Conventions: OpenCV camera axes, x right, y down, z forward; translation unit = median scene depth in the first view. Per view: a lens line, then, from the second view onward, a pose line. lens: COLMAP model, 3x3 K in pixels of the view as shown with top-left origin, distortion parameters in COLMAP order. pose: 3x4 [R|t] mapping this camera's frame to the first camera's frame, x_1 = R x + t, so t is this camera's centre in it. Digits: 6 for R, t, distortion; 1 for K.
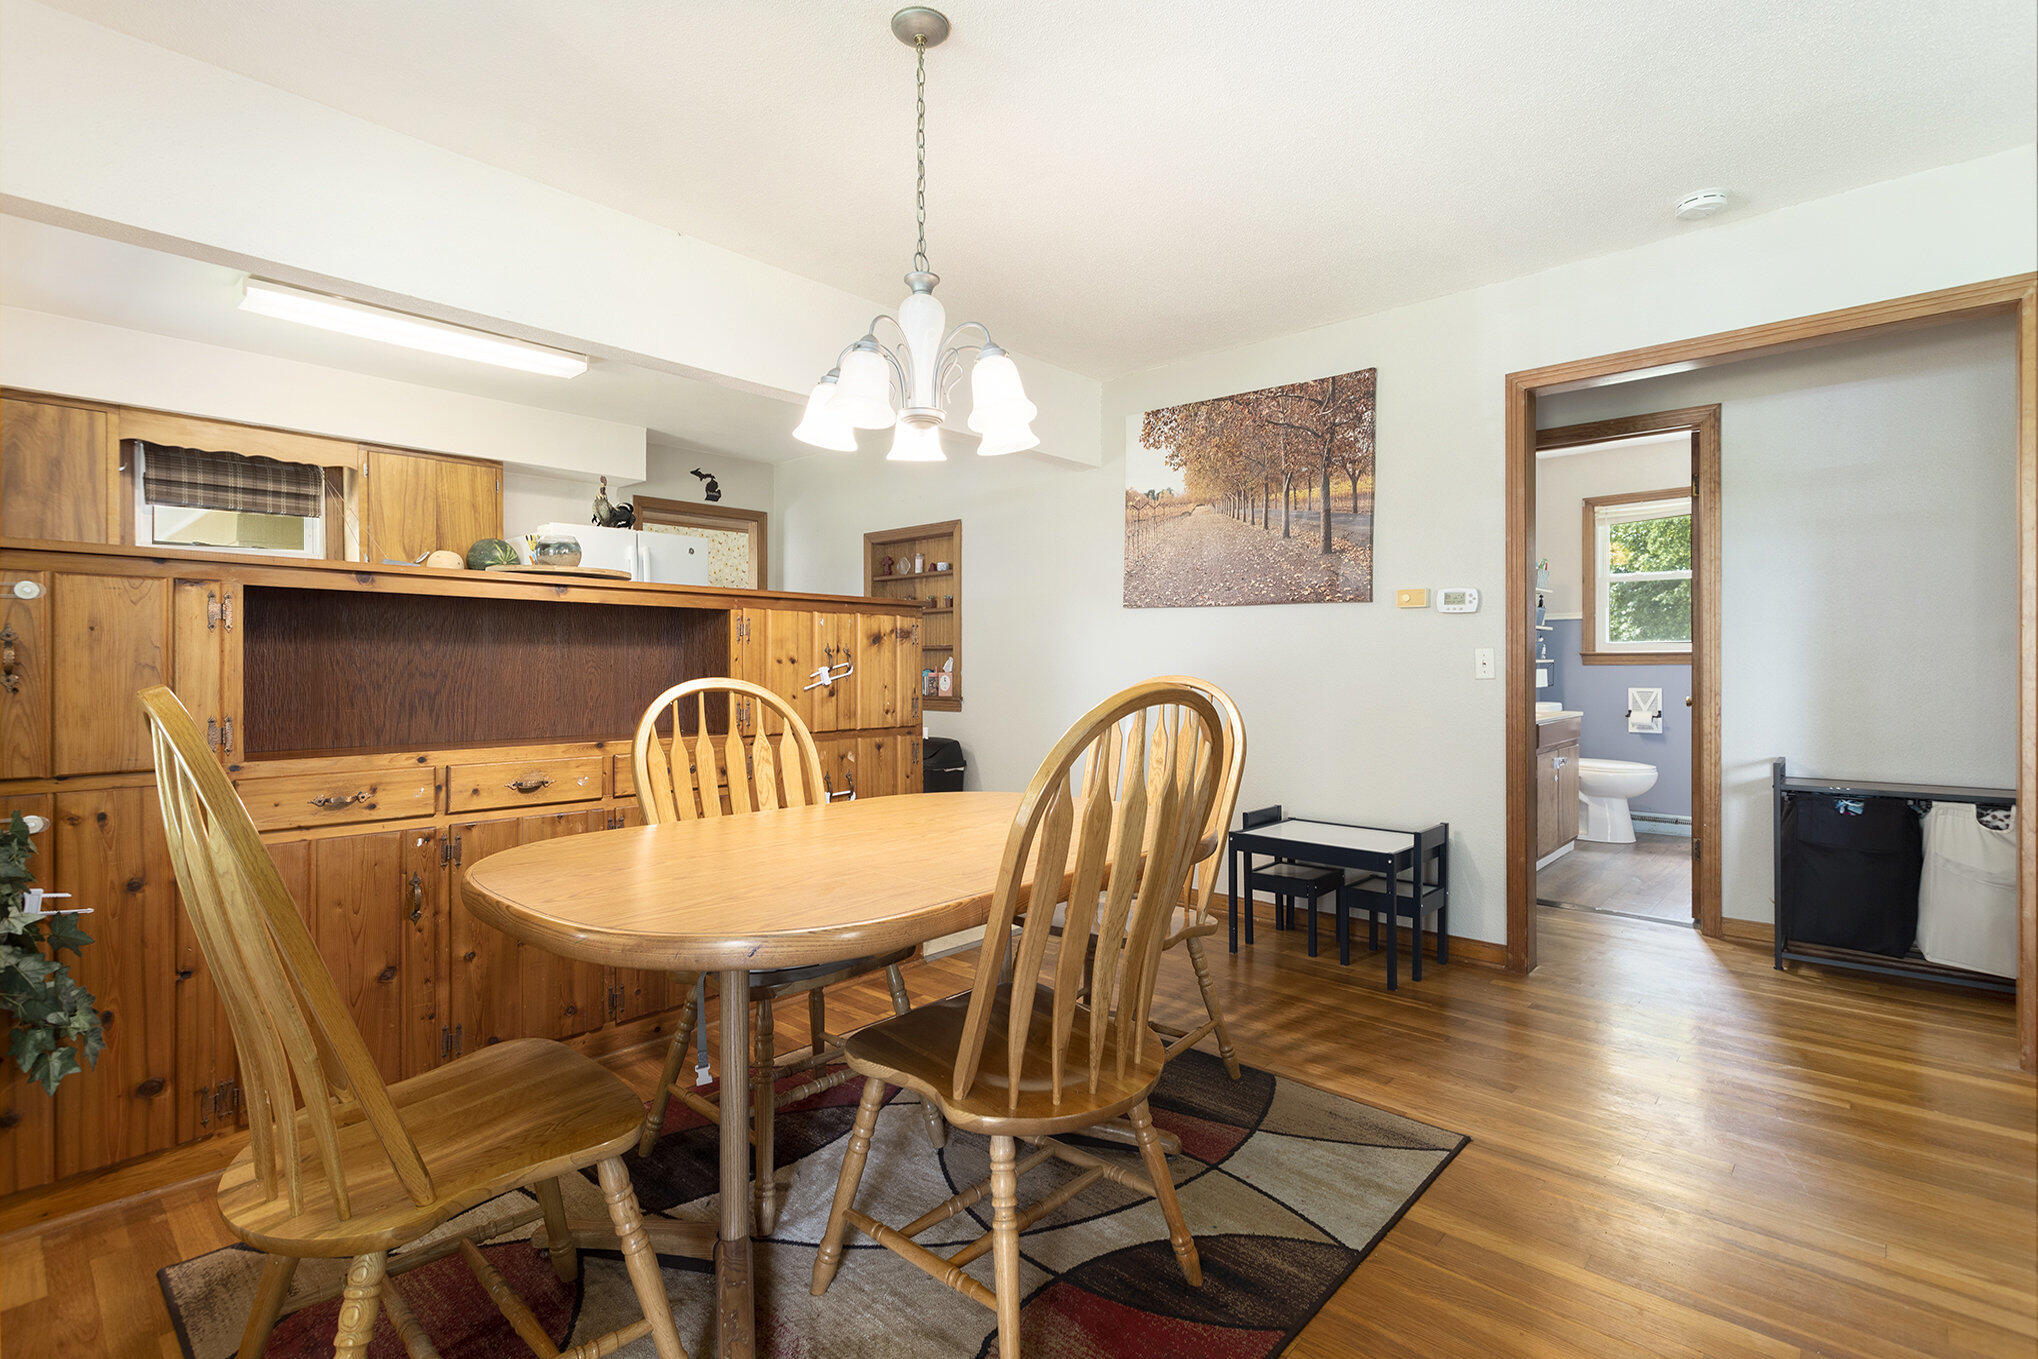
lens RADIAL K [[964.9, 0, 1037.0], [0, 964.9, 668.0], [0, 0, 1]] dist [0.001974, 0.000046]
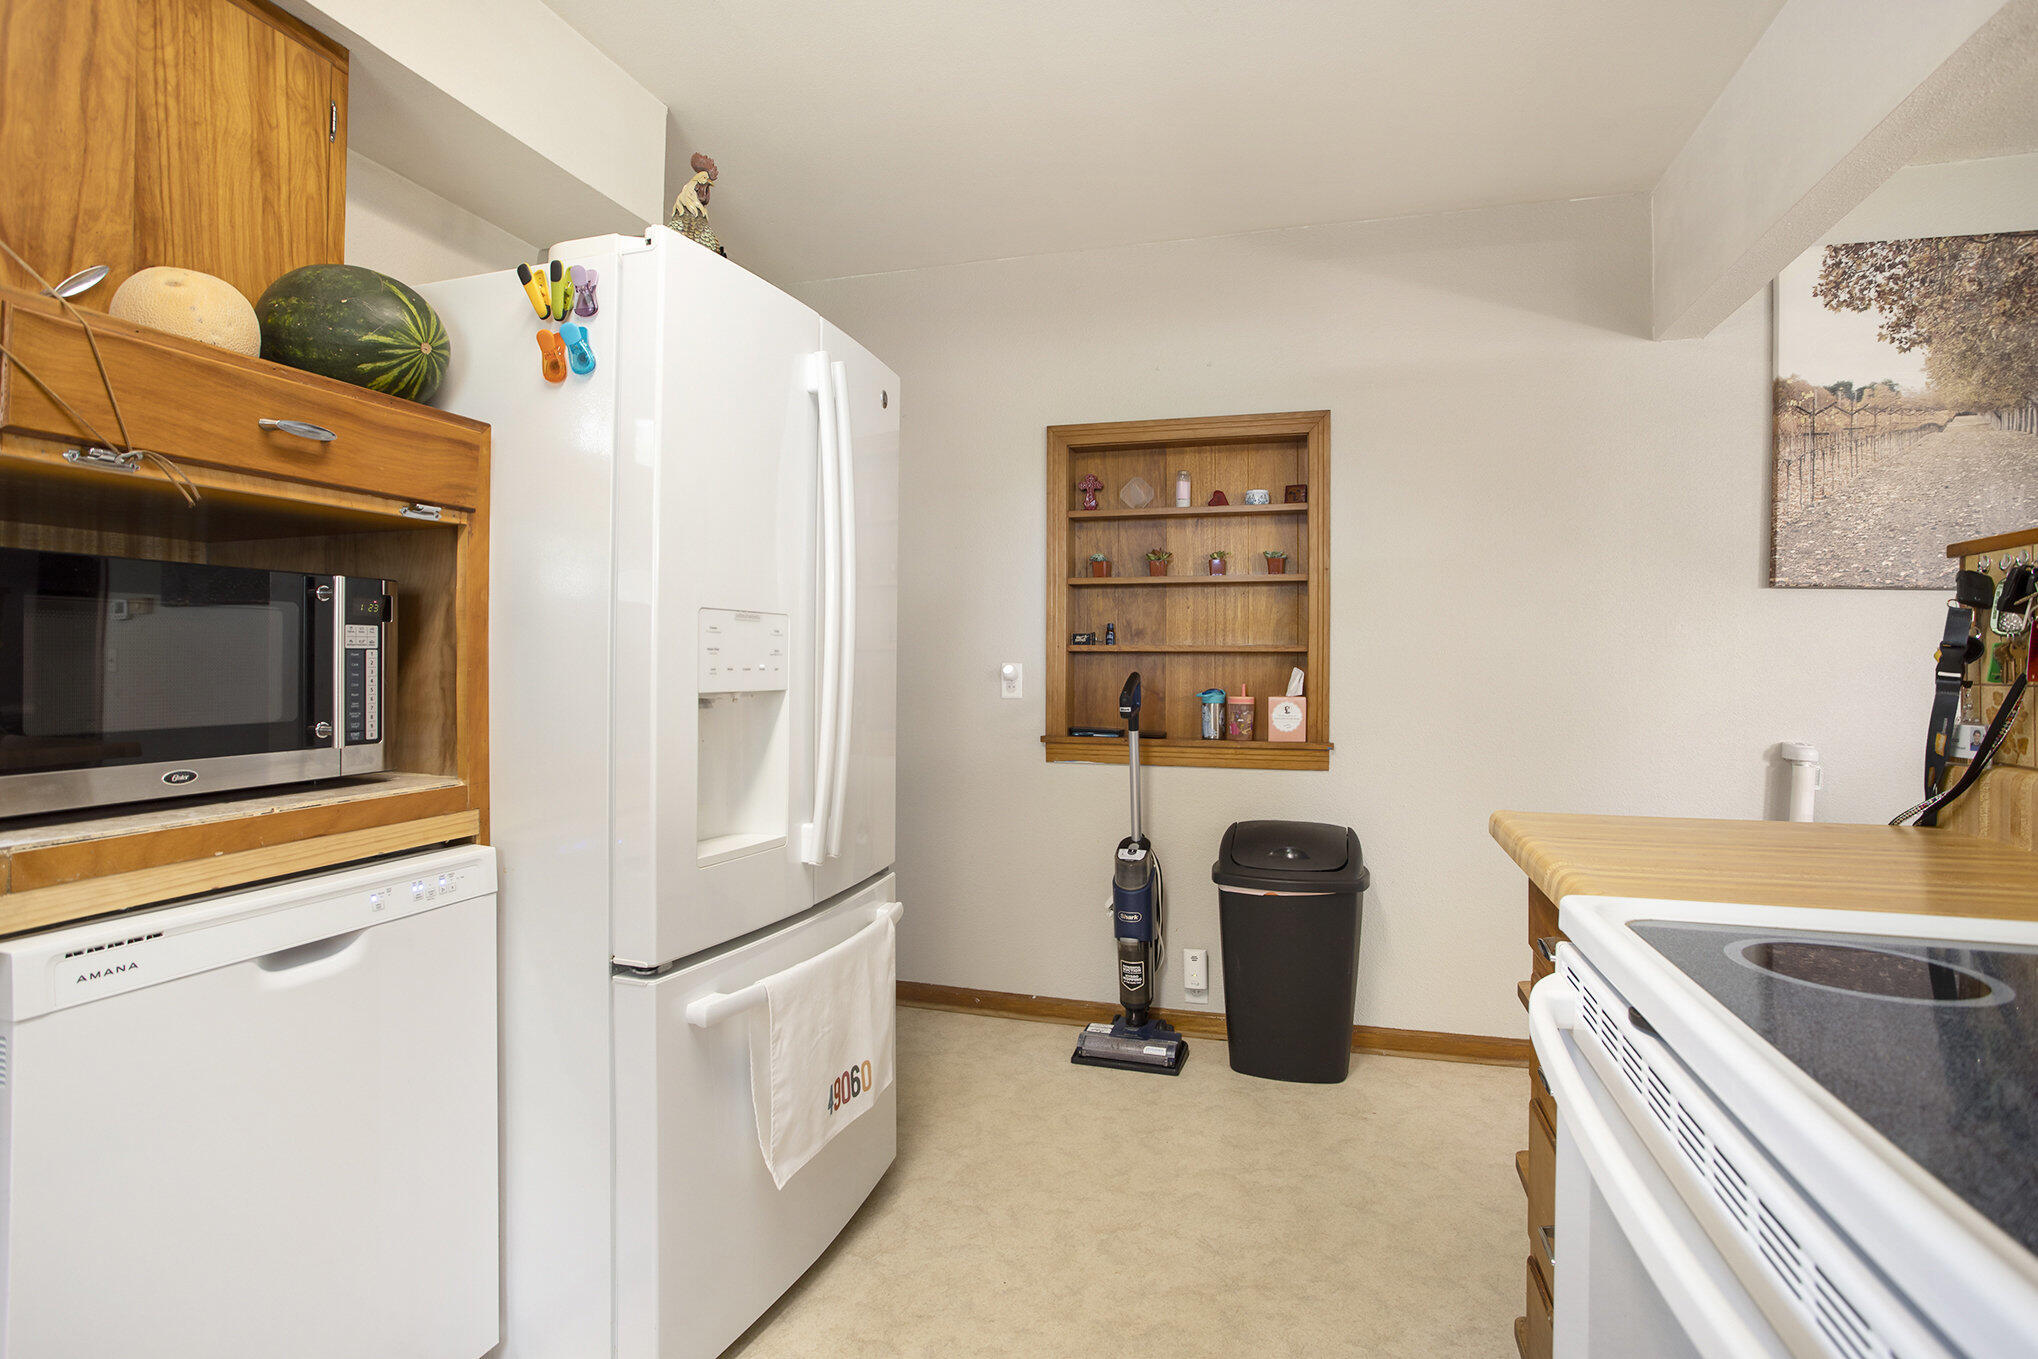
lens RADIAL K [[994.6, 0, 1050.6], [0, 994.6, 665.9], [0, 0, 1]] dist [-0.054462, 0.022315]
pose [[0.897536, 0.009006, 0.440849, -0.631701], [-0.007581, 0.999959, -0.004991, -0.011986], [-0.440876, 0.001138, 0.897568, 0.795546]]
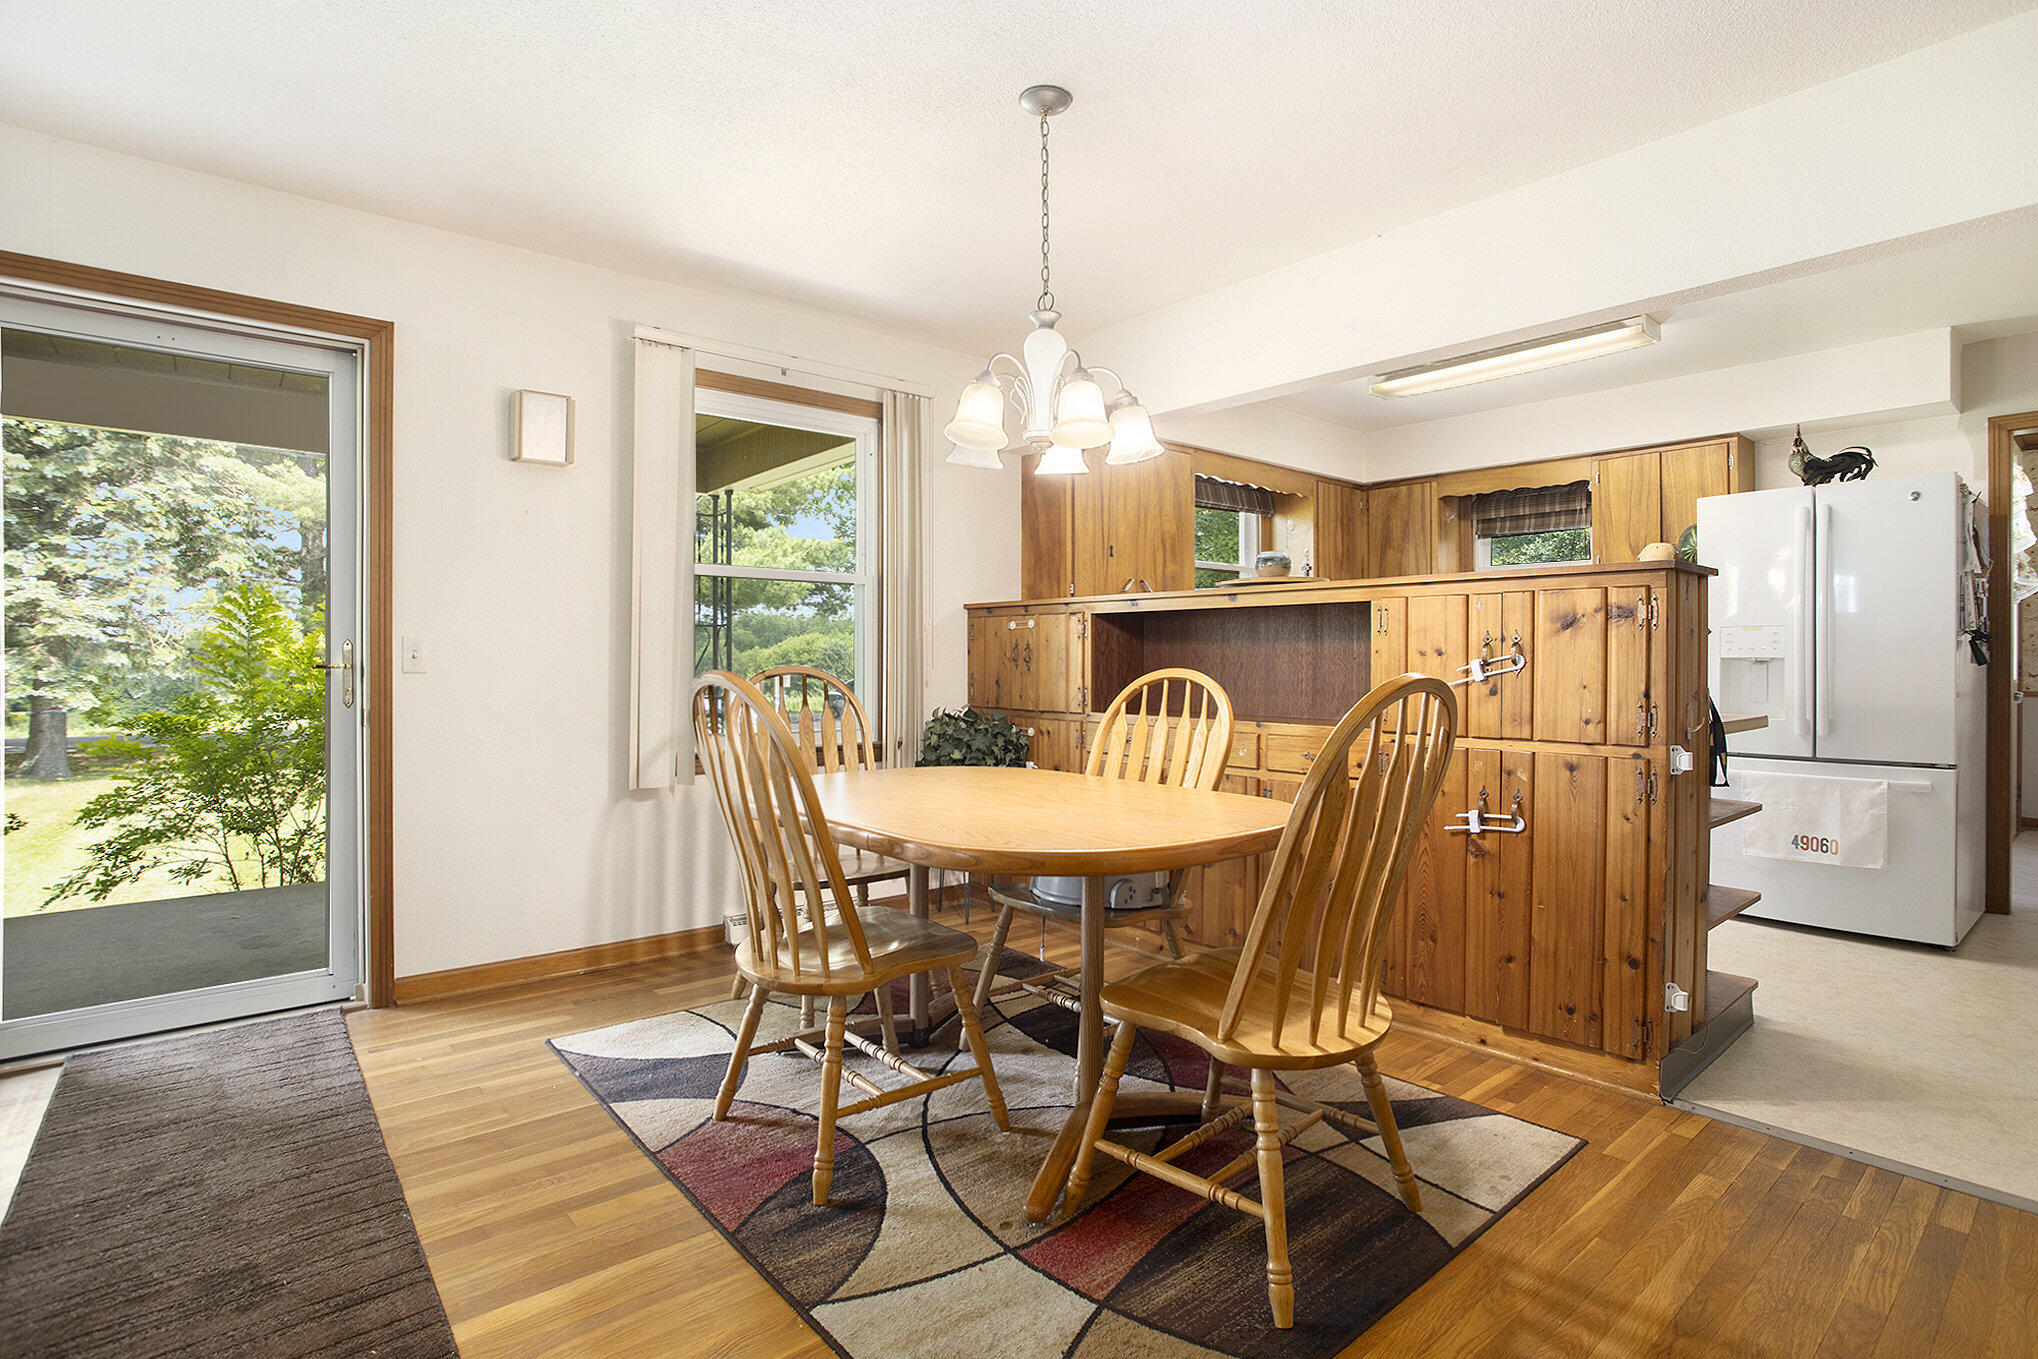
lens RADIAL K [[994.6, 0, 1050.6], [0, 994.6, 665.9], [0, 0, 1]] dist [-0.054462, 0.022315]
pose [[-0.115627, 0.008113, -0.993260, 0.536821], [-0.004908, 0.999950, 0.008739, -0.001020], [0.993281, 0.005885, -0.115581, 0.593001]]
